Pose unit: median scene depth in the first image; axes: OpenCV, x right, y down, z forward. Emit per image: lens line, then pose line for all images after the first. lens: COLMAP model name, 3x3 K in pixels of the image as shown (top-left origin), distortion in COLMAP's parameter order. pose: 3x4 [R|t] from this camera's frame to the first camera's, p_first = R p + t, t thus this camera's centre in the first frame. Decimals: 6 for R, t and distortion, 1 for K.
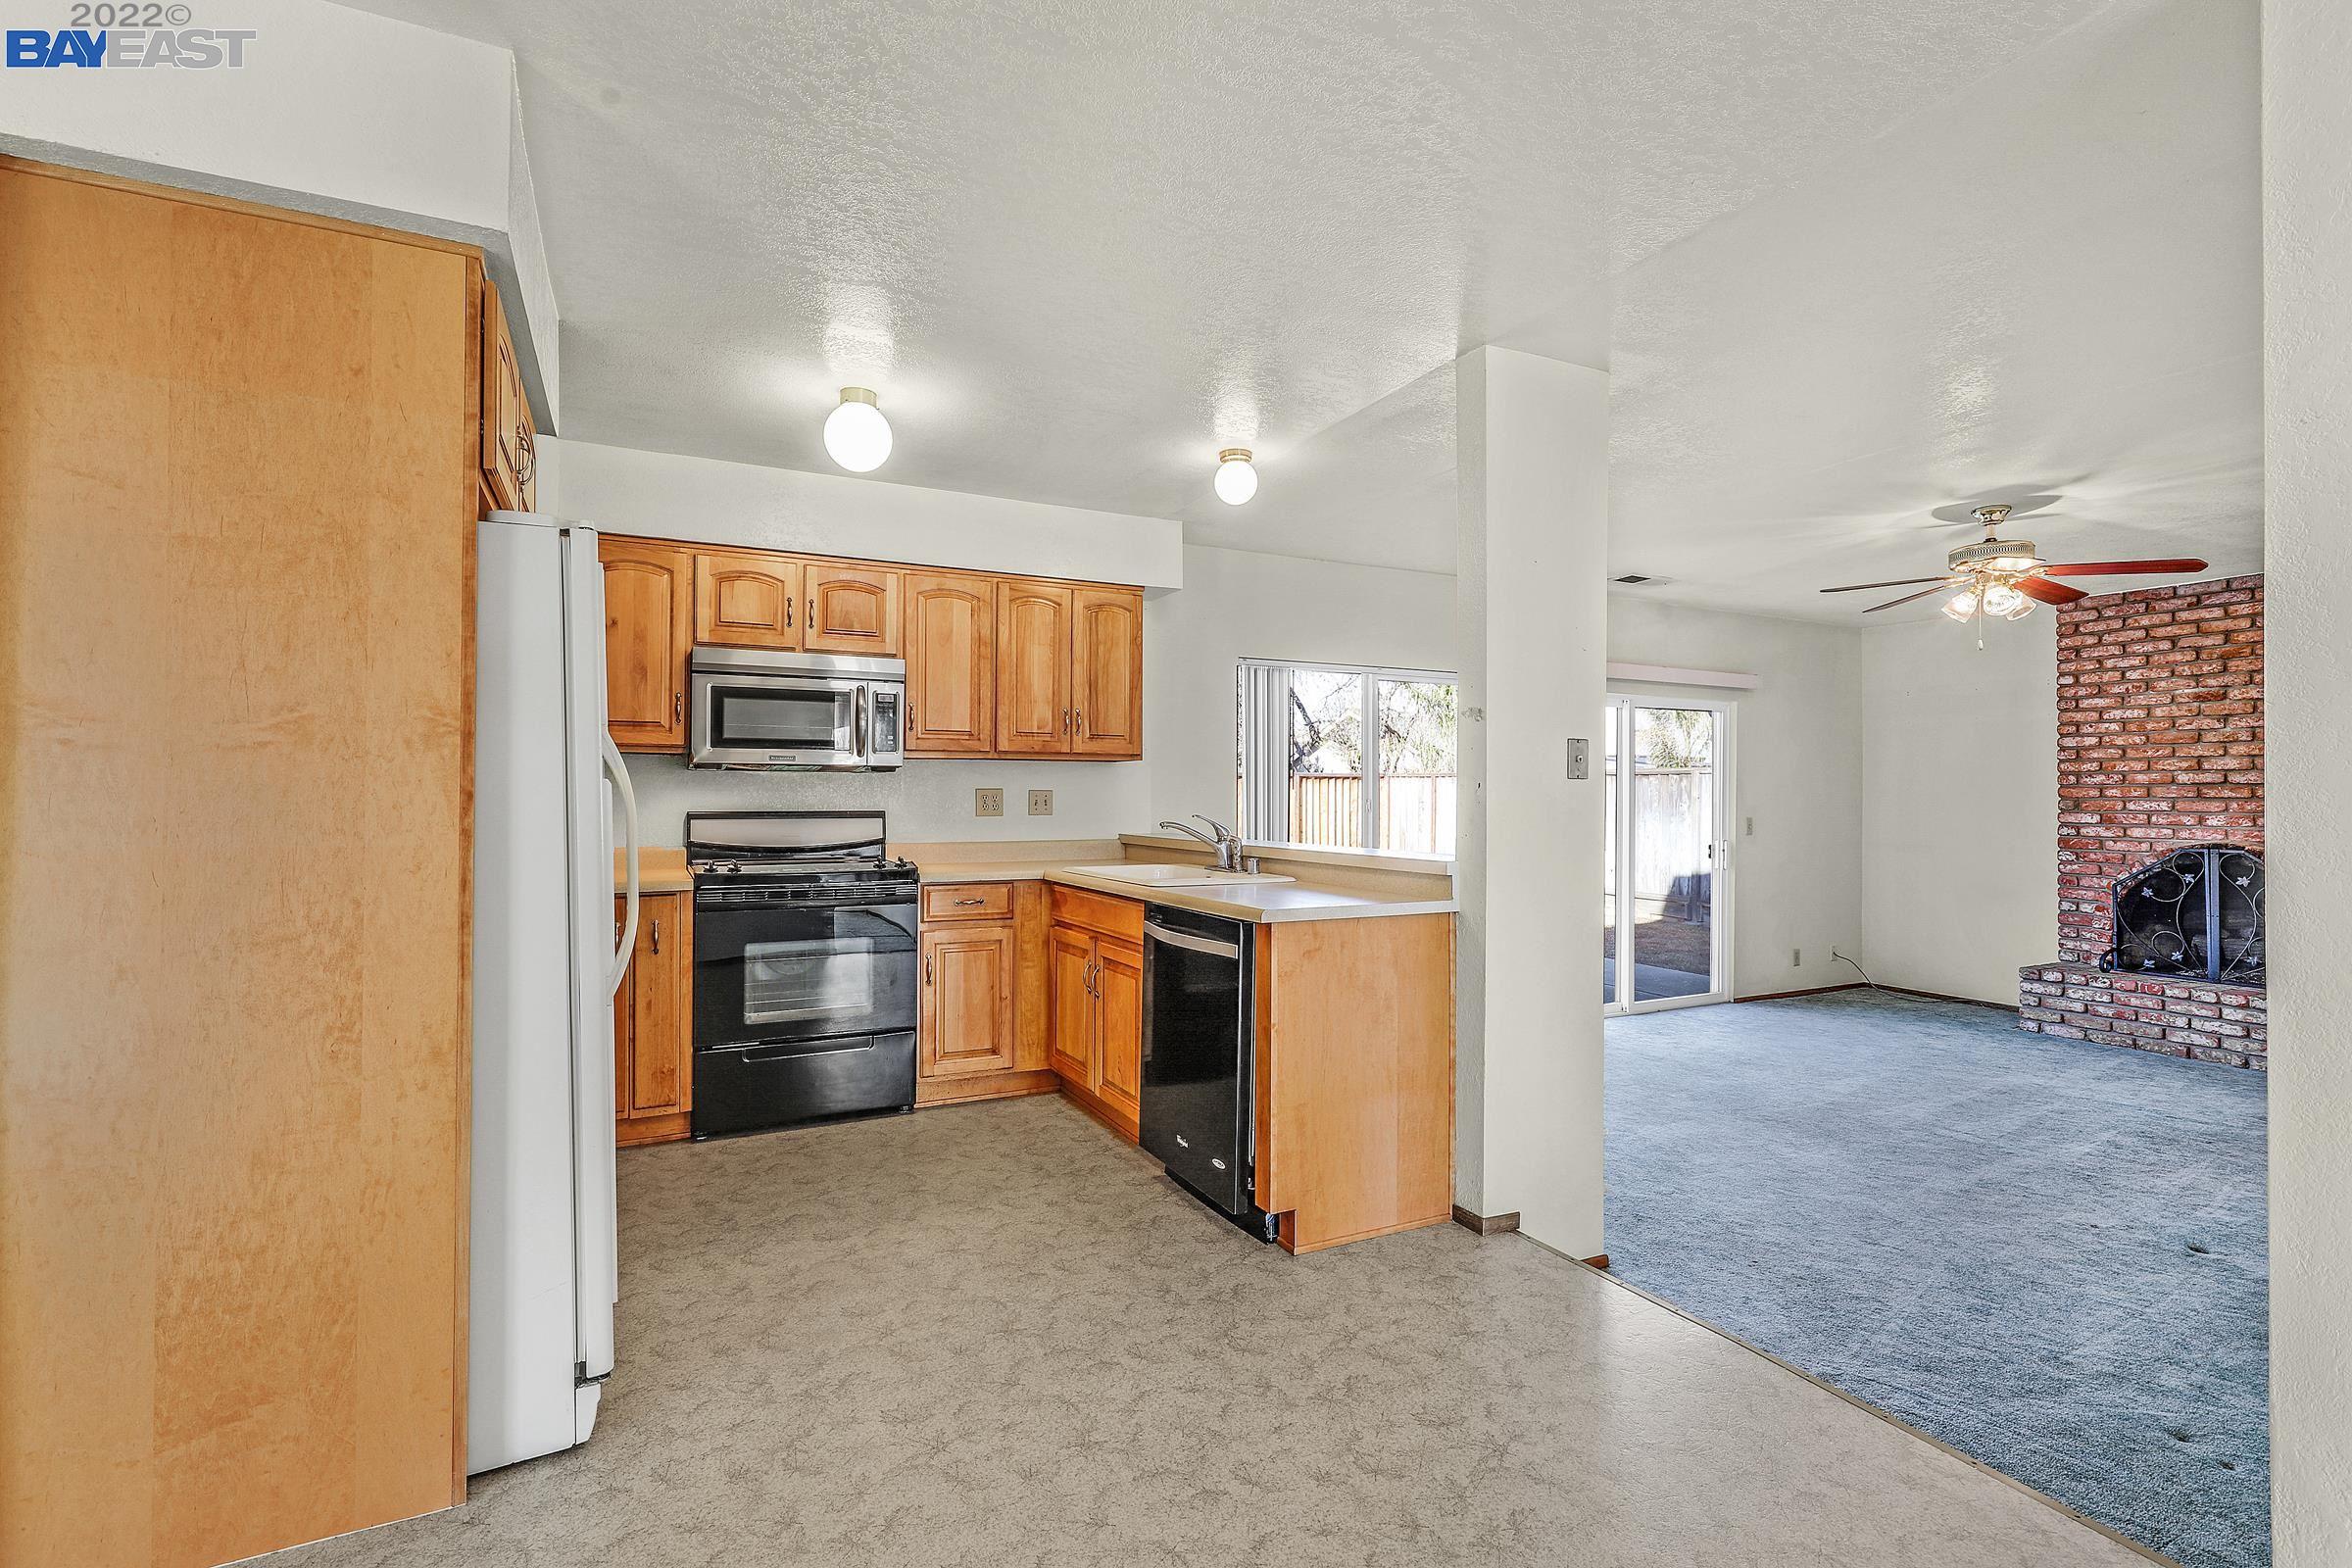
lens RADIAL K [[1047.0, 0, 1176.0], [0, 1047.0, 784.0], [0, 0, 1]] dist [0.004701, 0.000459]
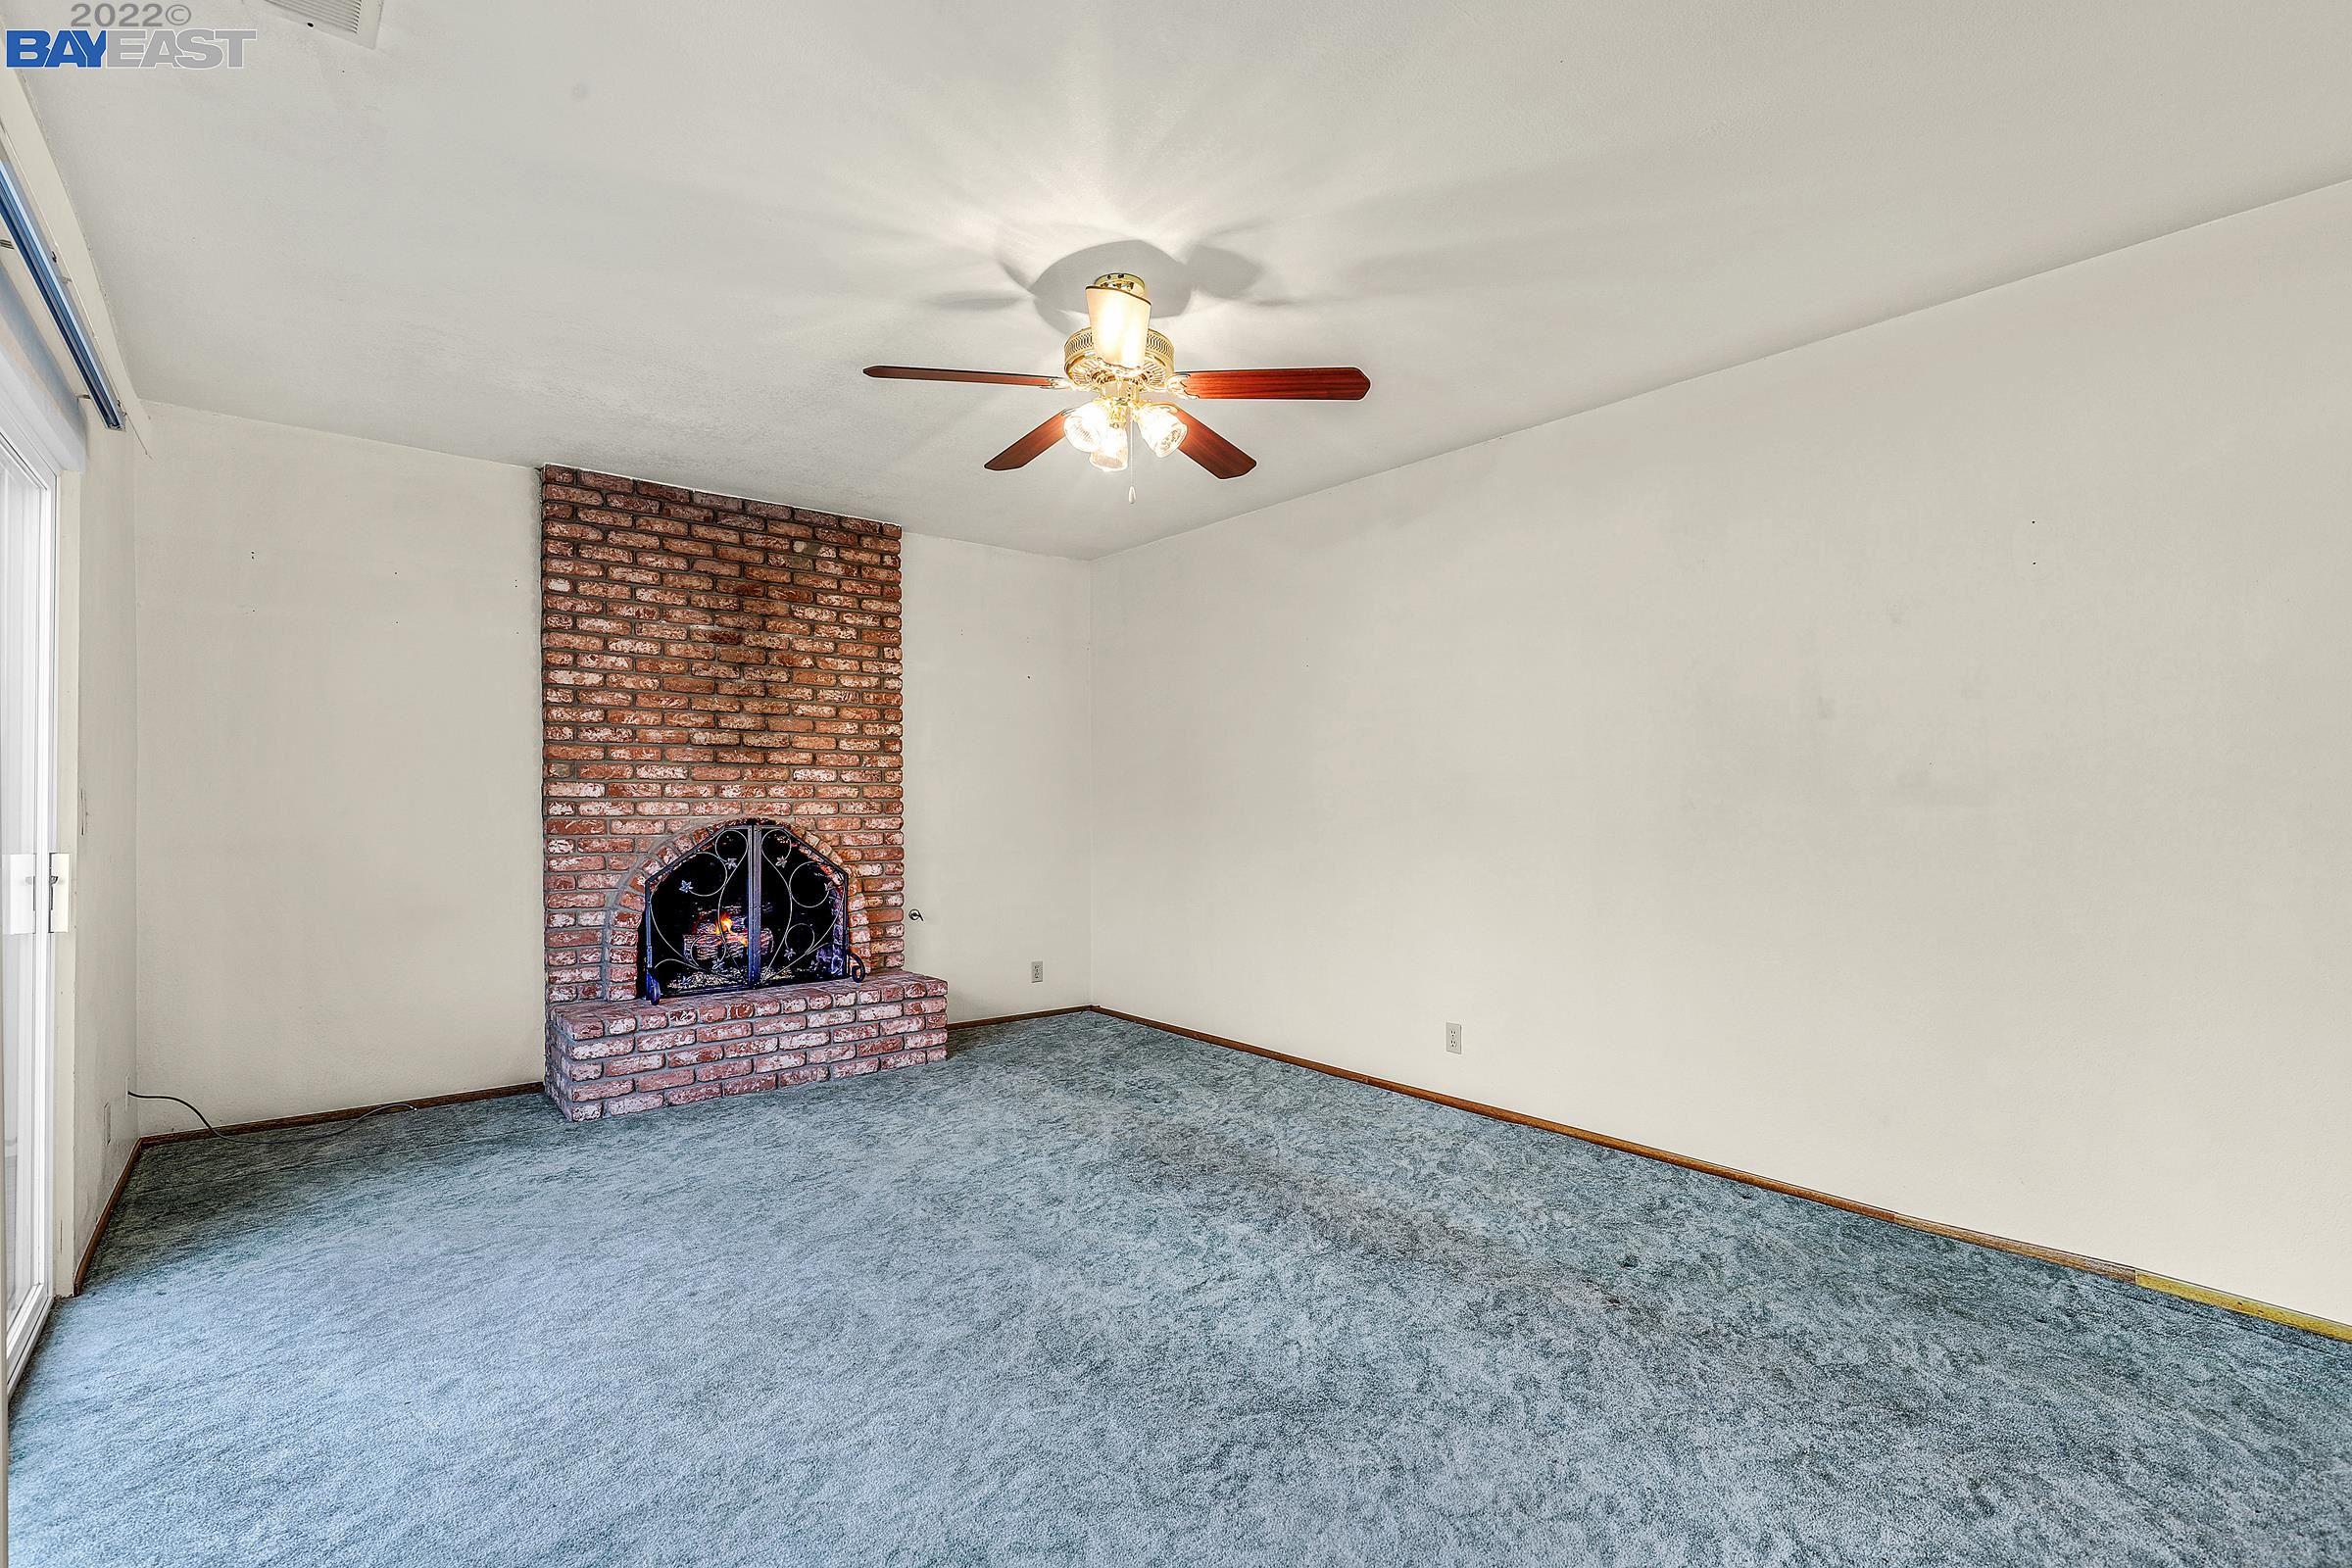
lens RADIAL K [[1068.9, 0, 1171.2], [0, 1068.9, 796.0], [0, 0, 1]] dist [0.001855, -0.000462]
pose [[-0.206599, -0.000082, 0.978426, 0.100782], [-0.013932, 0.999899, -0.002858, 0.034598], [-0.978327, -0.014222, -0.206579, 0.799759]]
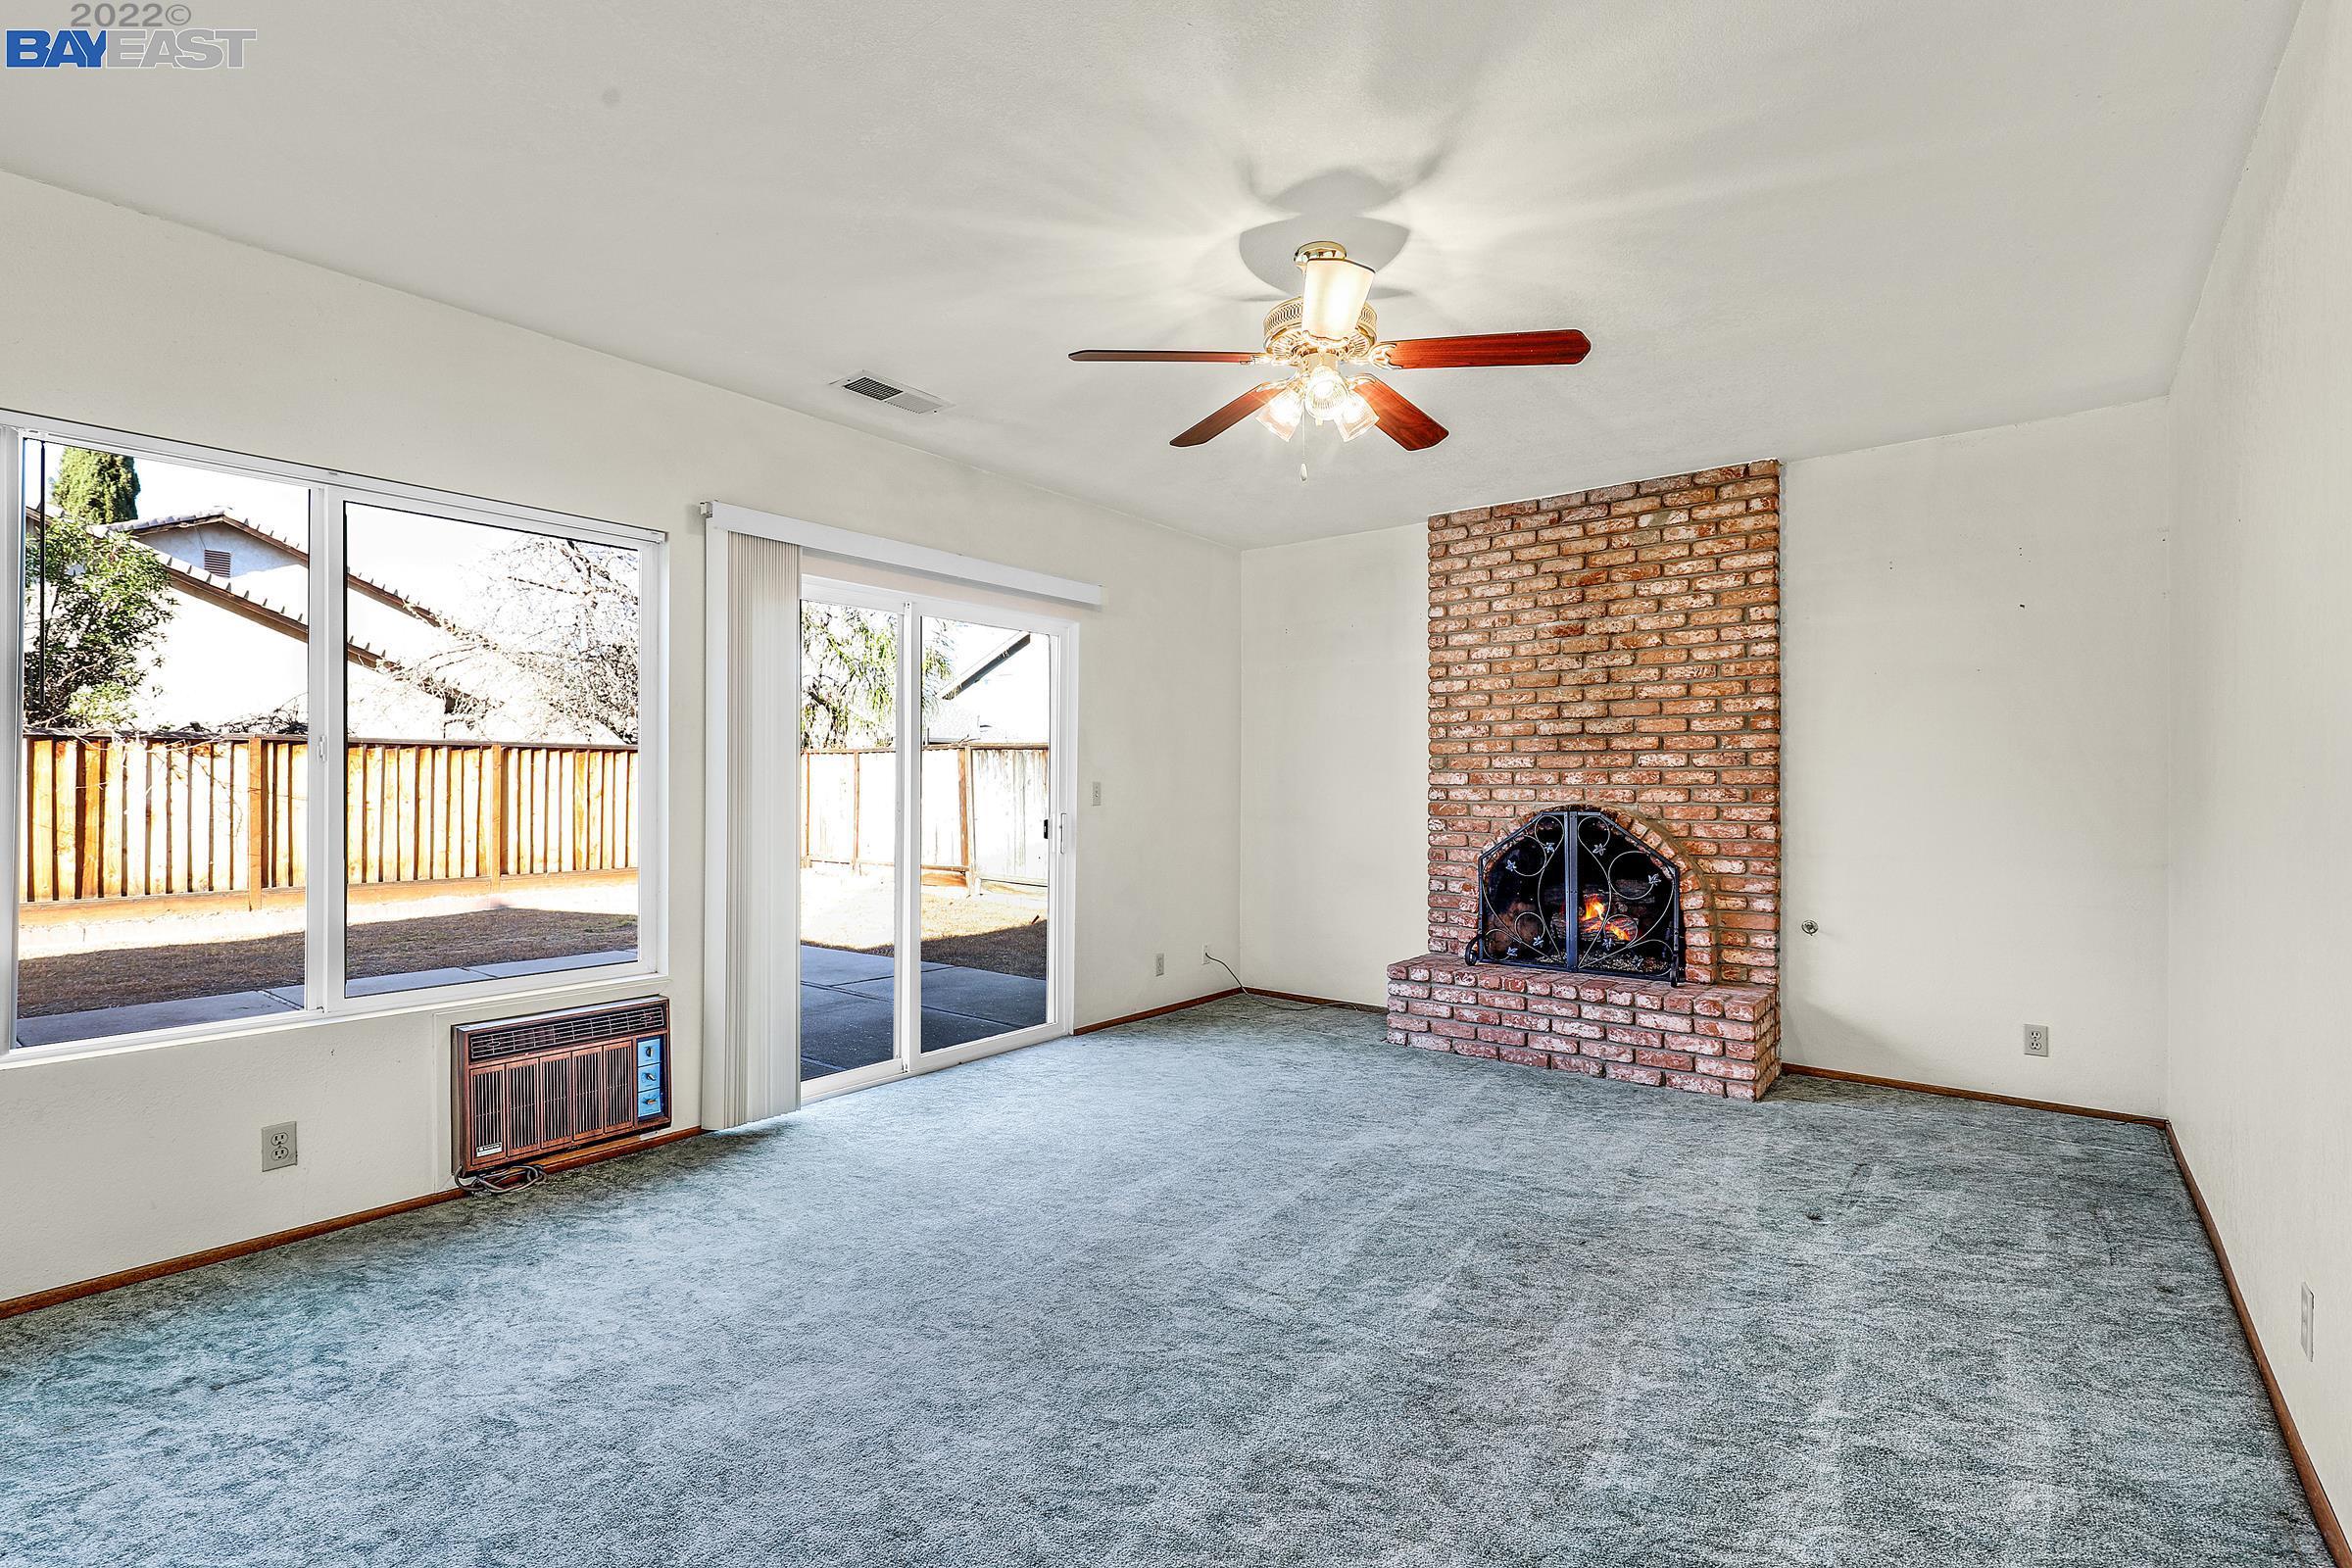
lens RADIAL K [[1075.7, 0, 1147.5], [0, 1075.7, 787.7], [0, 0, 1]] dist [0.003345, -0.000062]
pose [[0.912279, -0.004186, 0.409548, 0.309273], [-0.000729, 0.999930, 0.011846, 0.031044], [-0.409569, -0.011105, 0.912212, 0.337963]]
